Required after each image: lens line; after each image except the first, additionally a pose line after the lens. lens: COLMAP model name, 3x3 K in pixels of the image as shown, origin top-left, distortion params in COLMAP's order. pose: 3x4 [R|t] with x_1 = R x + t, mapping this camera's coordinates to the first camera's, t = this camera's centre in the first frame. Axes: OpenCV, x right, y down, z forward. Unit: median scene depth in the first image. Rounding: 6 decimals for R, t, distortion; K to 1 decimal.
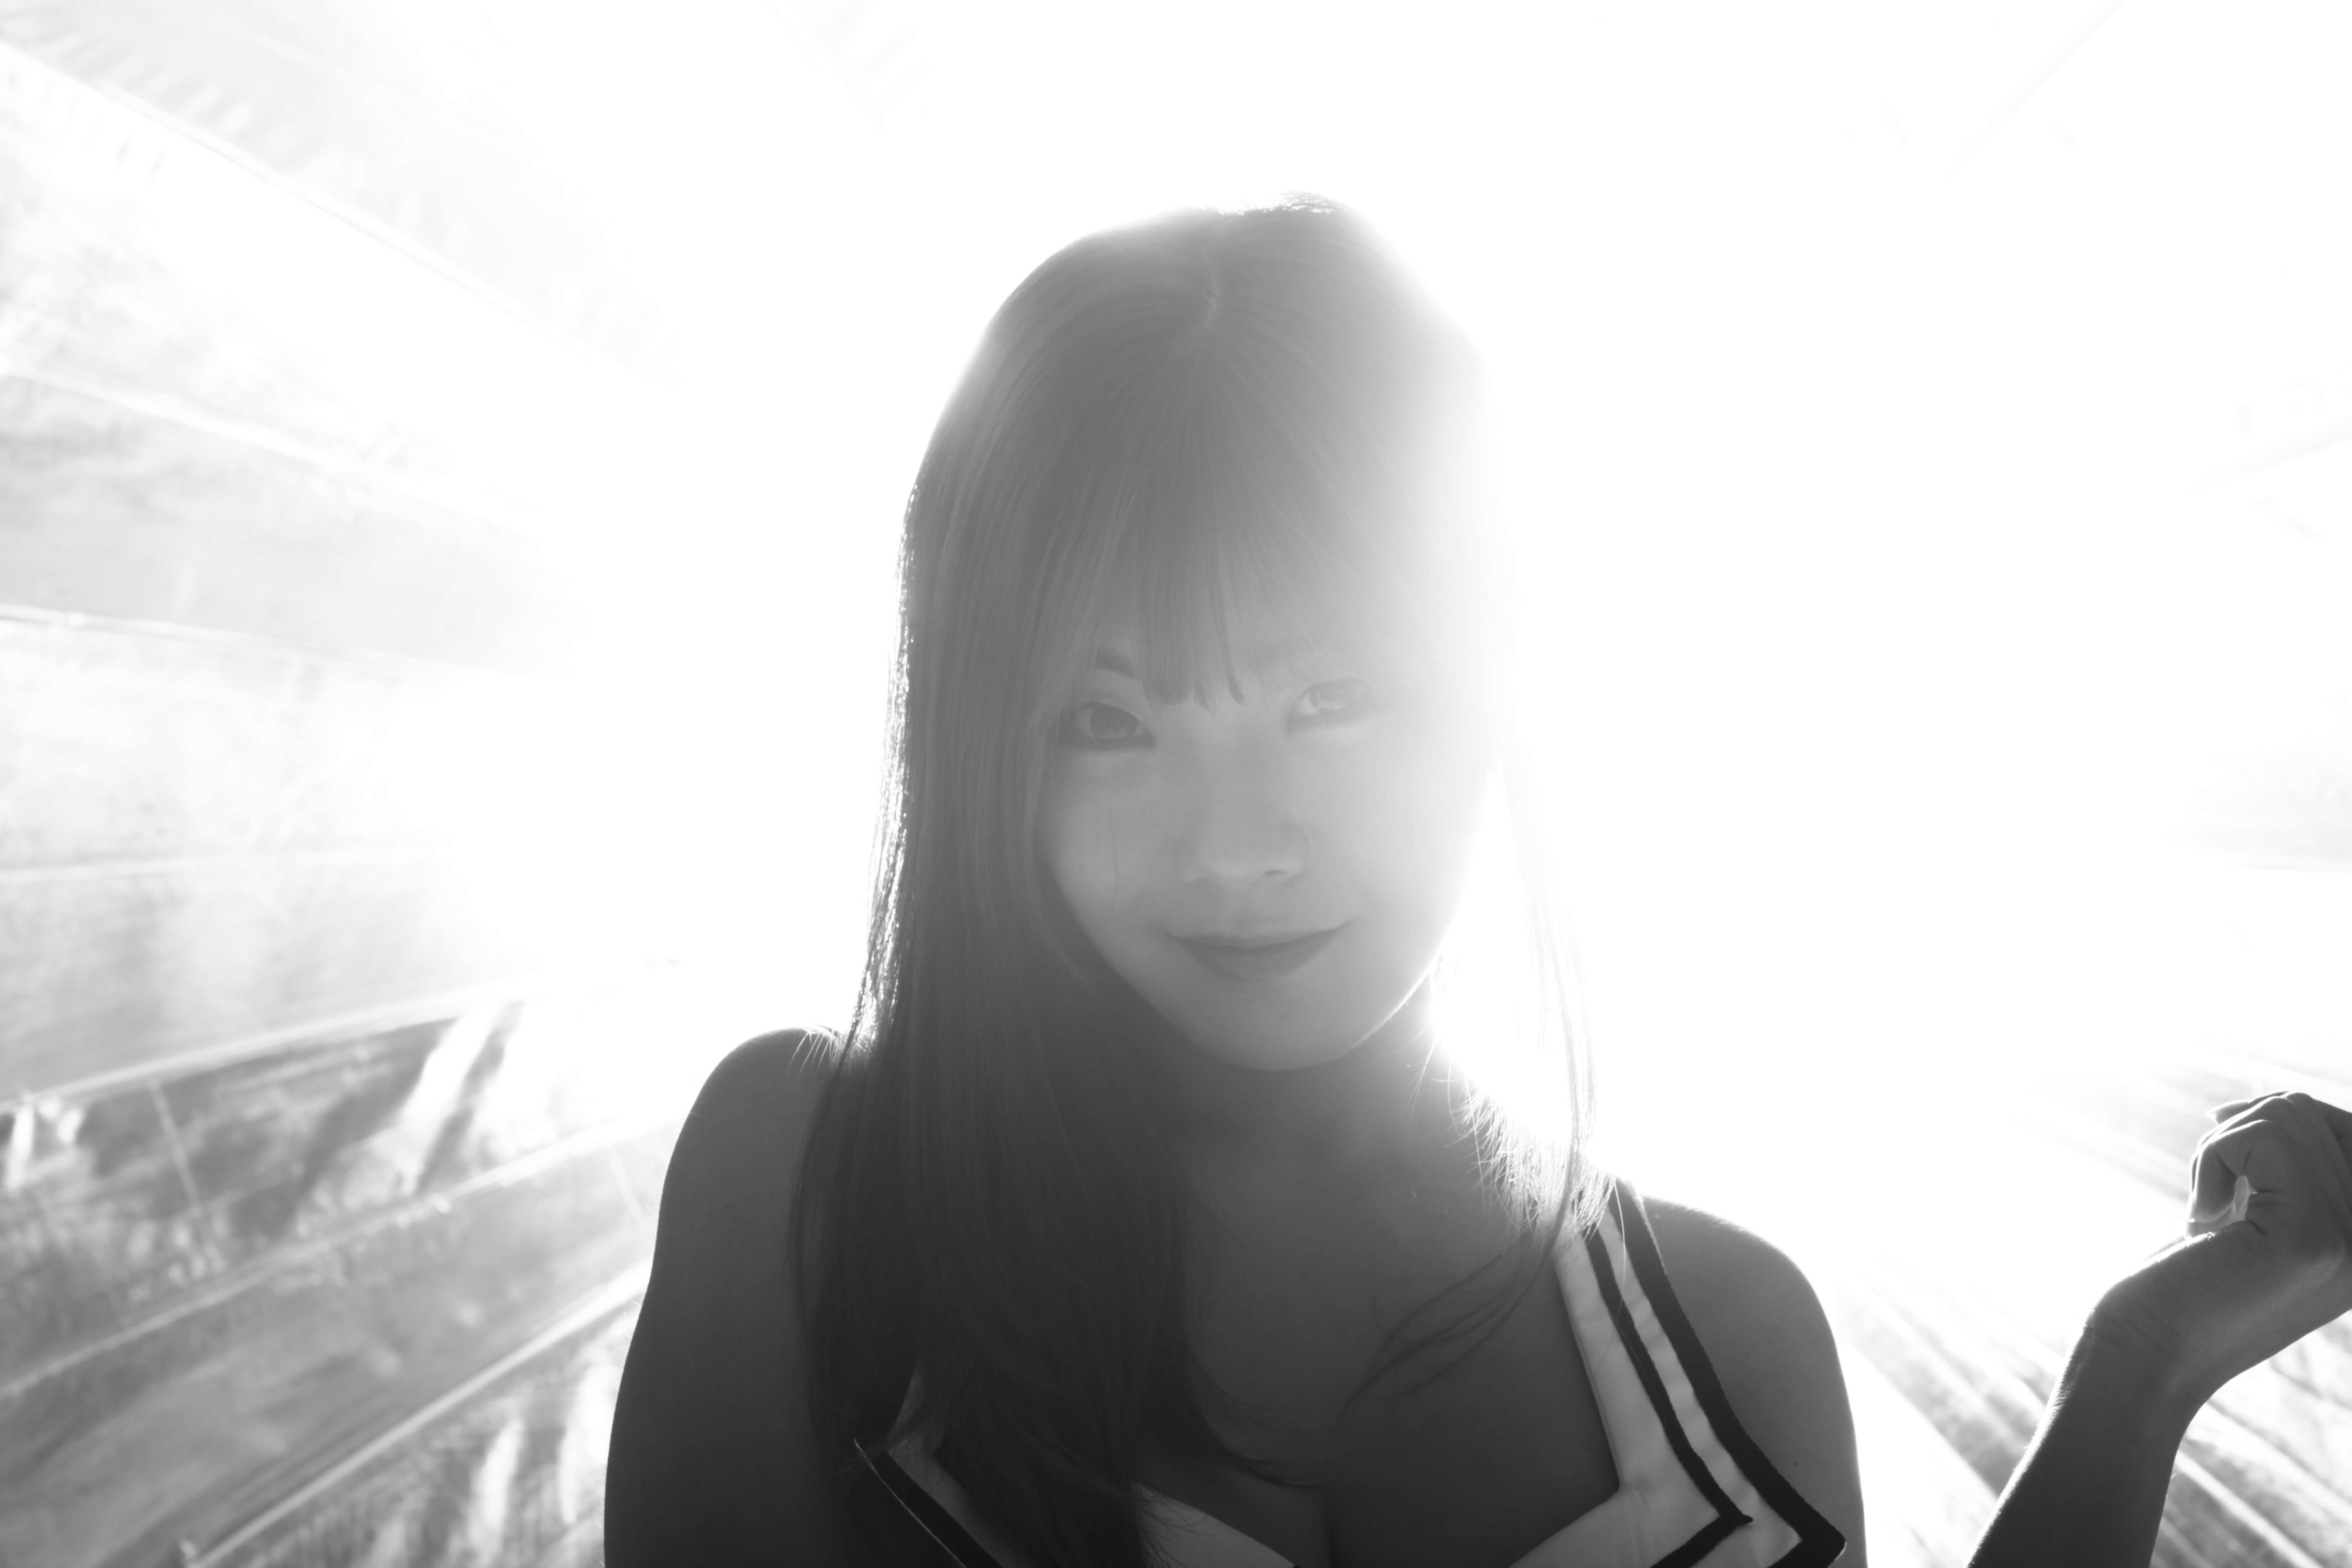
lens RADIAL K [[4604.8, 0, 1165.5], [0, 4604.8, 789.5], [0, 0, 1]] dist [0.329937, 0.000000]
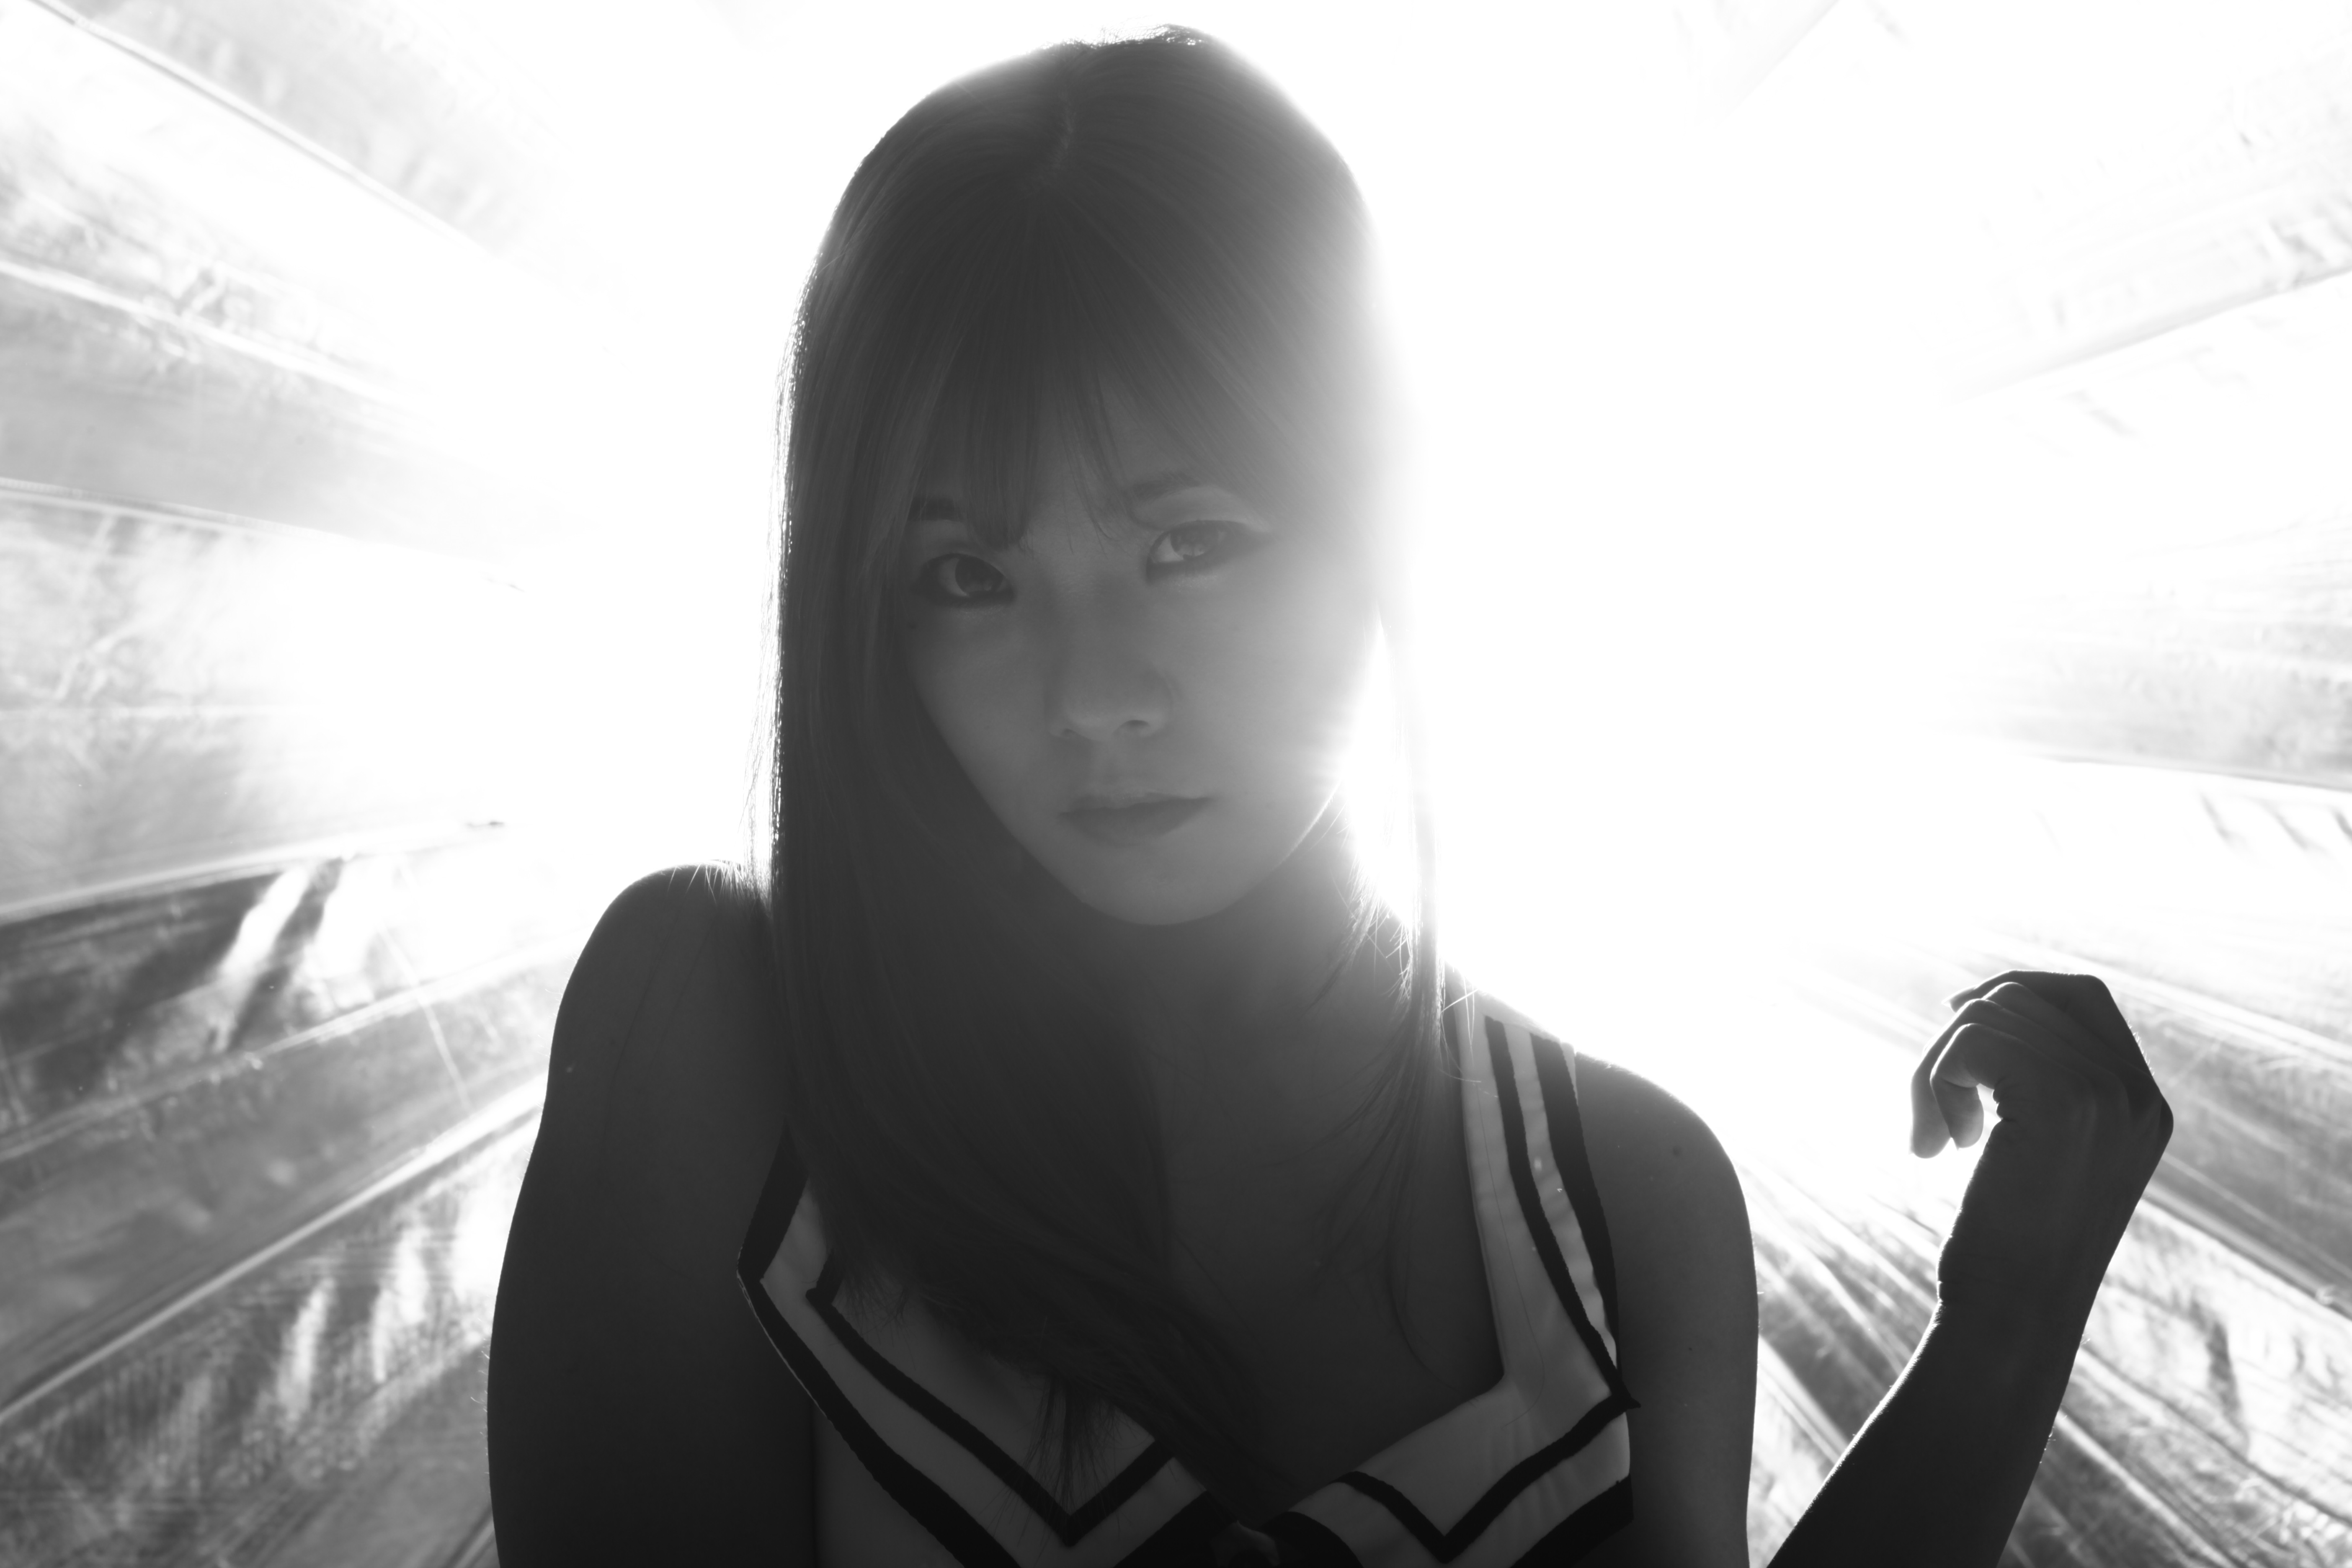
lens RADIAL K [[4604.8, 0, 1167.7], [0, 4604.8, 781.2], [0, 0, 1]] dist [0.329937, 0.000000]
pose [[0.999787, 0.019453, 0.006824, 0.032449], [-0.019626, 0.999462, 0.026285, -0.001150], [-0.006309, -0.026413, 0.999631, 0.000064]]
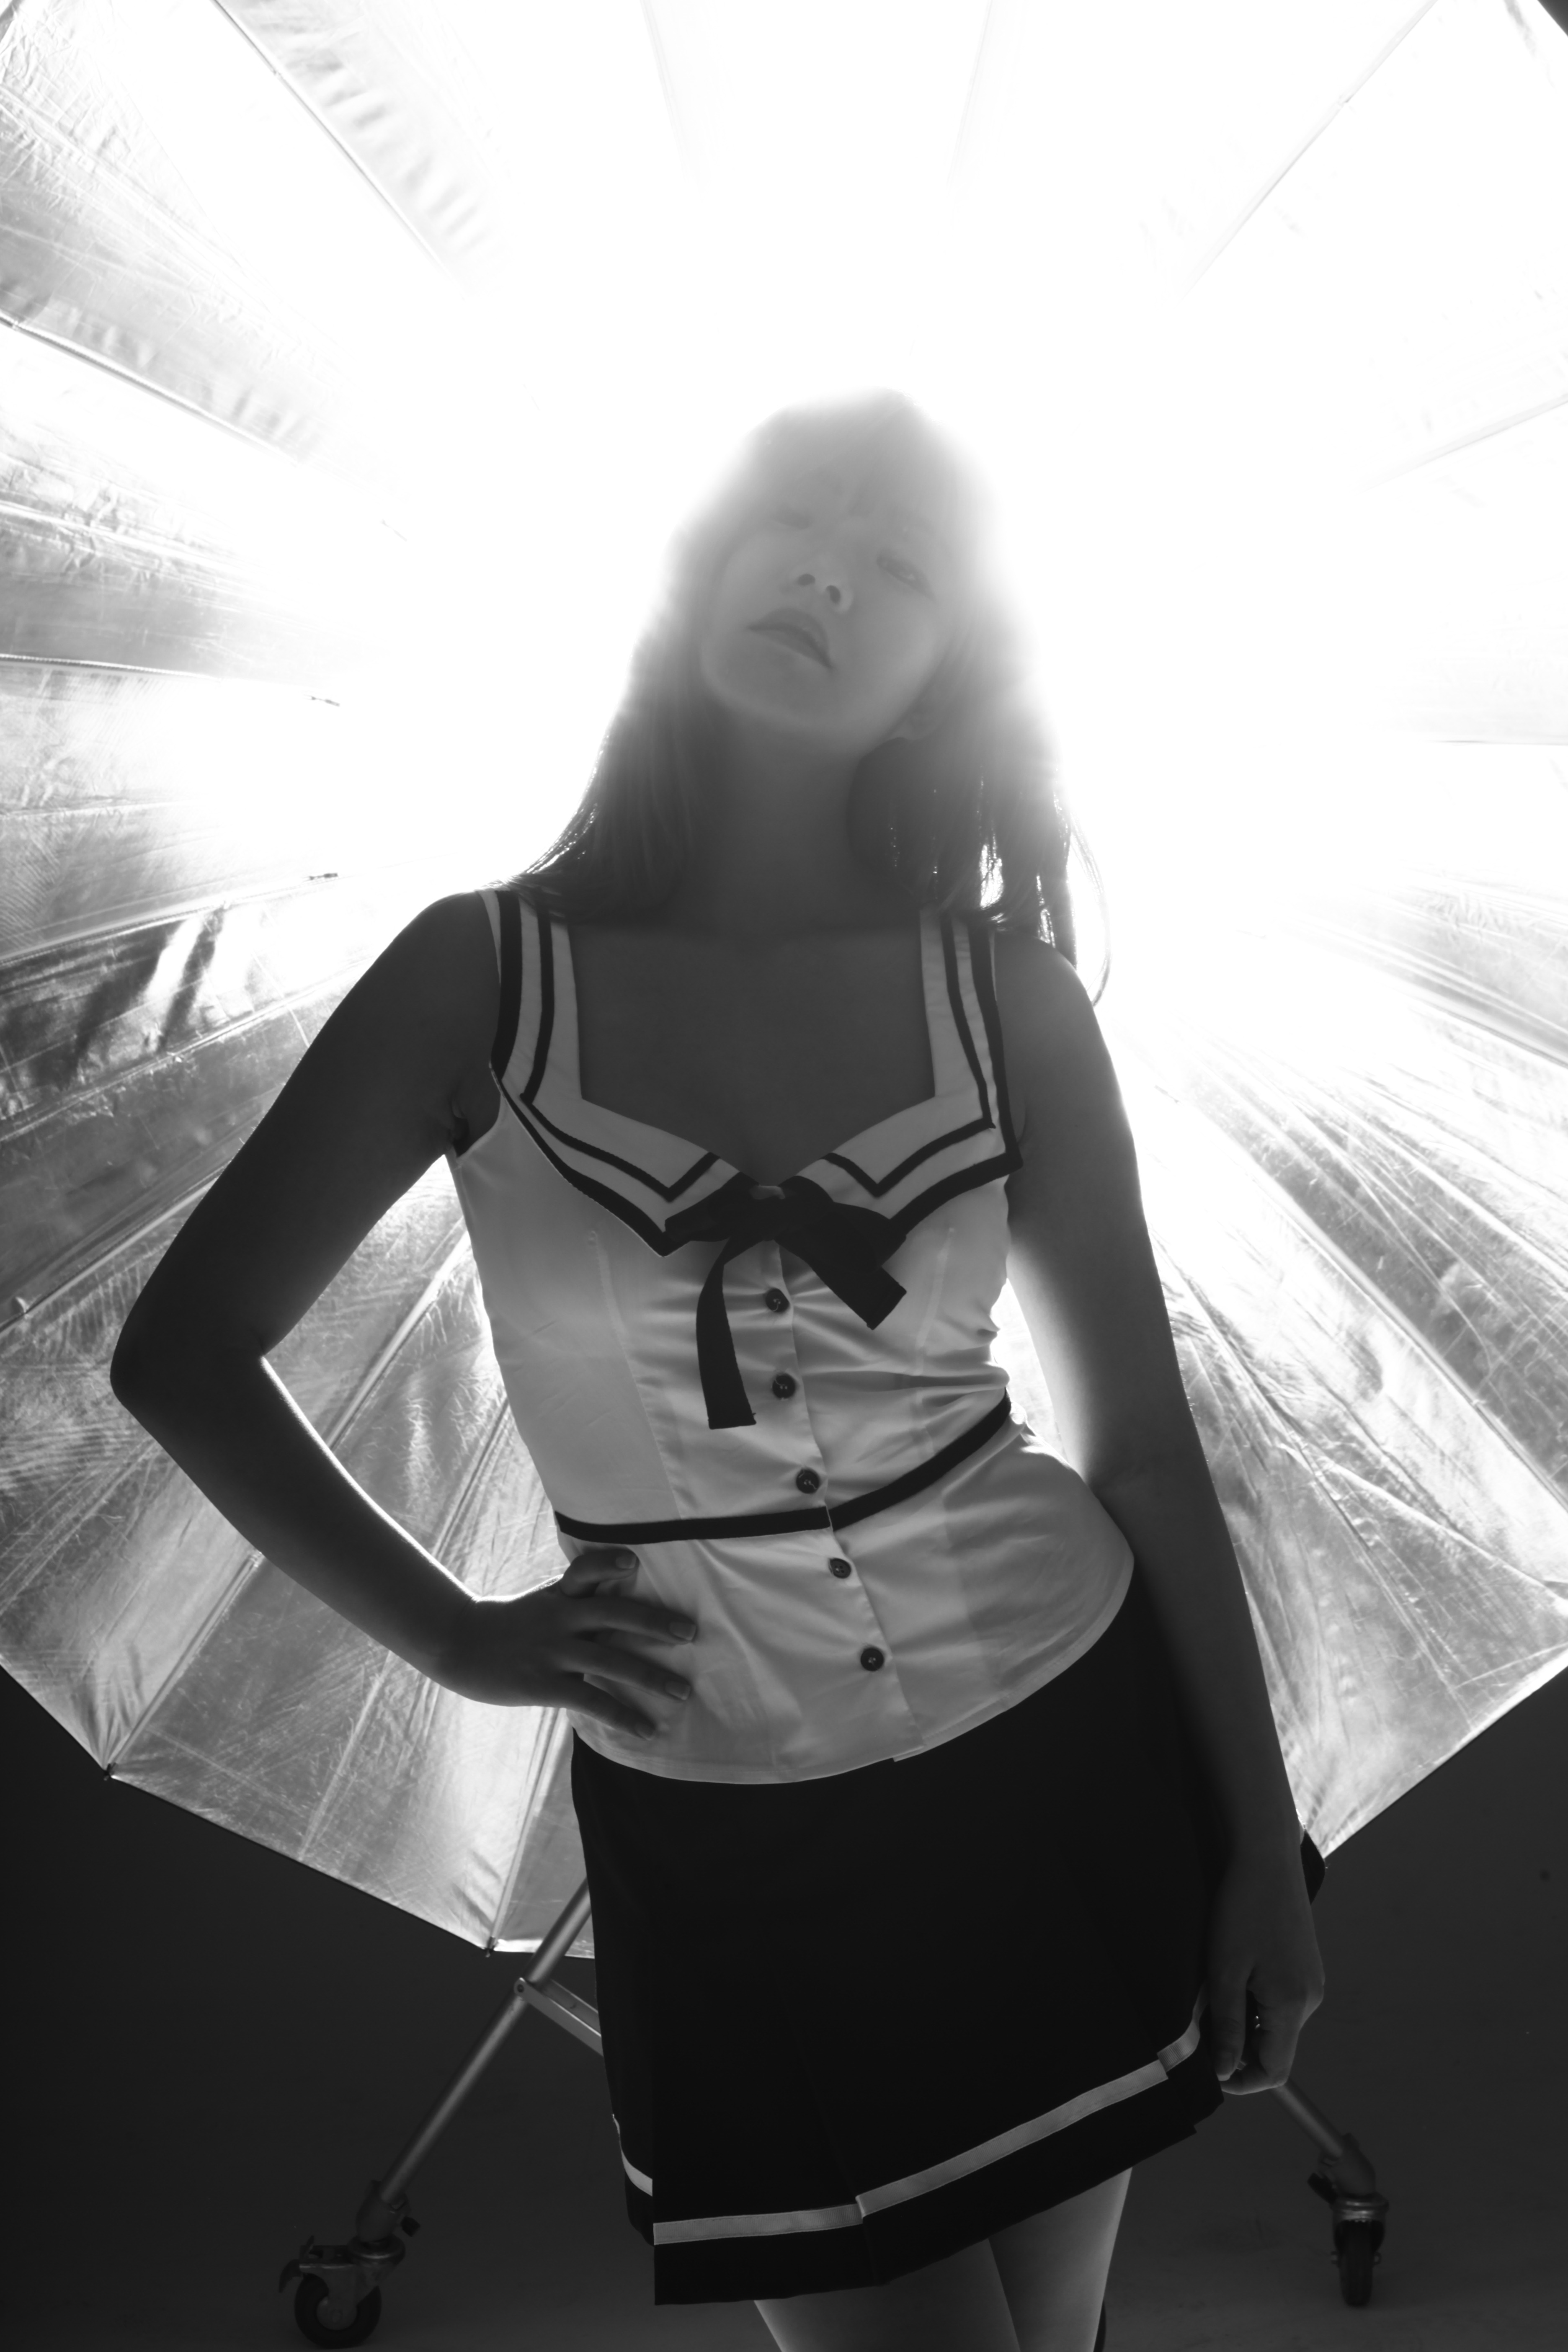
lens RADIAL K [[4619.3, 0, 751.3], [0, 4619.3, 1163.0], [0, 0, 1]] dist [0.218815, 0.000000]
pose [[0.998498, -0.054711, -0.002841, 0.018259], [0.054736, 0.994093, 0.093715, -0.000115], [-0.002303, -0.093729, 0.995595, -0.387300]]
